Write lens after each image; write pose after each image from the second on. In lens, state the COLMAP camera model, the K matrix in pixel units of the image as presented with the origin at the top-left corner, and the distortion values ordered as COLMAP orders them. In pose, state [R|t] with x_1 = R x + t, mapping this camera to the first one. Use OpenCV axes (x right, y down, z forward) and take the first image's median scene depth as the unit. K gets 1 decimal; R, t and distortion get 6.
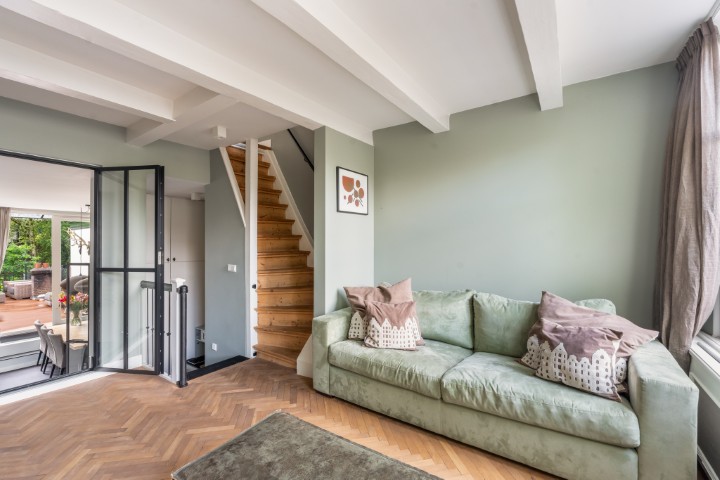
lens RADIAL K [[315.2, 0, 360.1], [0, 315.2, 244.0], [0, 0, 1]] dist [-0.002912, 0.000124]
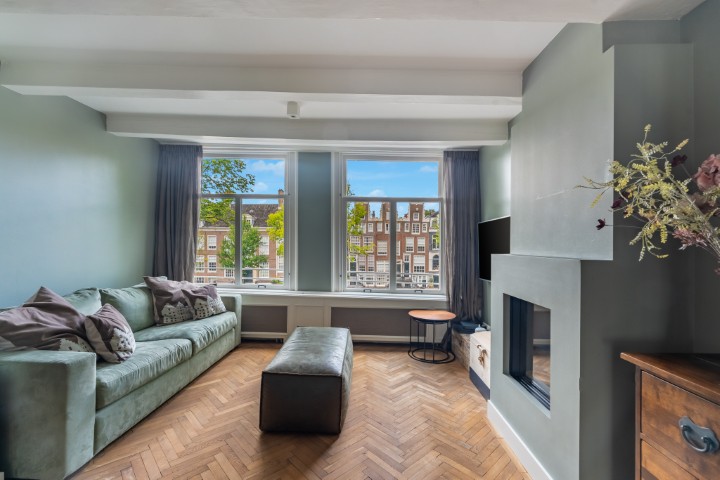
lens RADIAL K [[315.2, 0, 361.9], [0, 315.2, 244.2], [0, 0, 1]] dist [-0.002912, 0.000124]
pose [[-0.564653, -0.003030, 0.825323, -0.863517], [-0.013220, 0.999898, -0.005374, 0.002228], [-0.825223, -0.013945, -0.564635, 0.780623]]
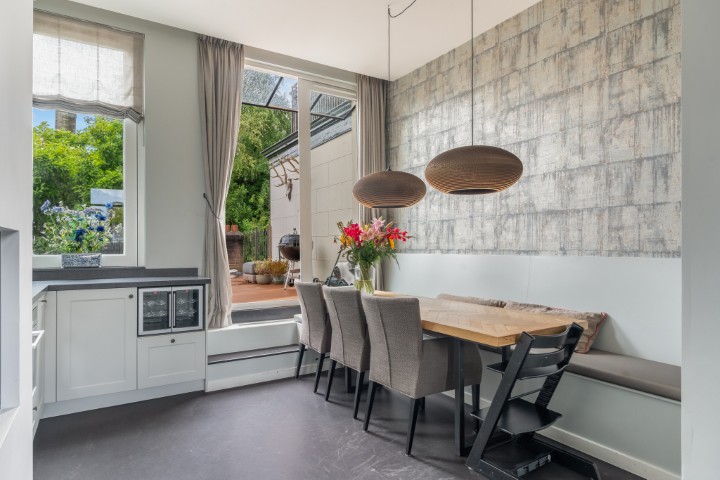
lens RADIAL K [[414.9, 0, 356.8], [0, 414.9, 247.0], [0, 0, 1]] dist [-0.007594, 0.001876]
pose [[0.918087, -0.005014, -0.396346, -1.460304], [0.005416, 0.999985, -0.000106, 0.406528], [0.396341, -0.002049, 0.918101, 0.993790]]
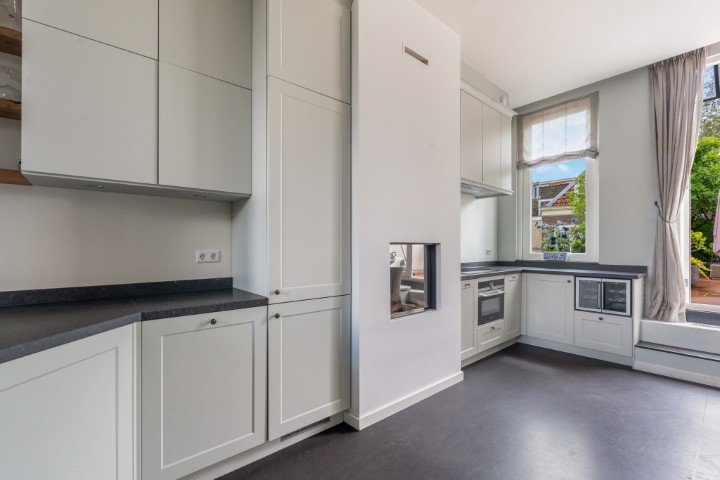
lens RADIAL K [[315.2, 0, 355.6], [0, 315.2, 247.4], [0, 0, 1]] dist [-0.002912, 0.000124]
pose [[-0.259941, 0.001454, -0.965623, -1.051392], [0.002578, 0.999996, 0.000812, 0.396877], [0.965621, -0.002279, -0.259944, 1.252650]]
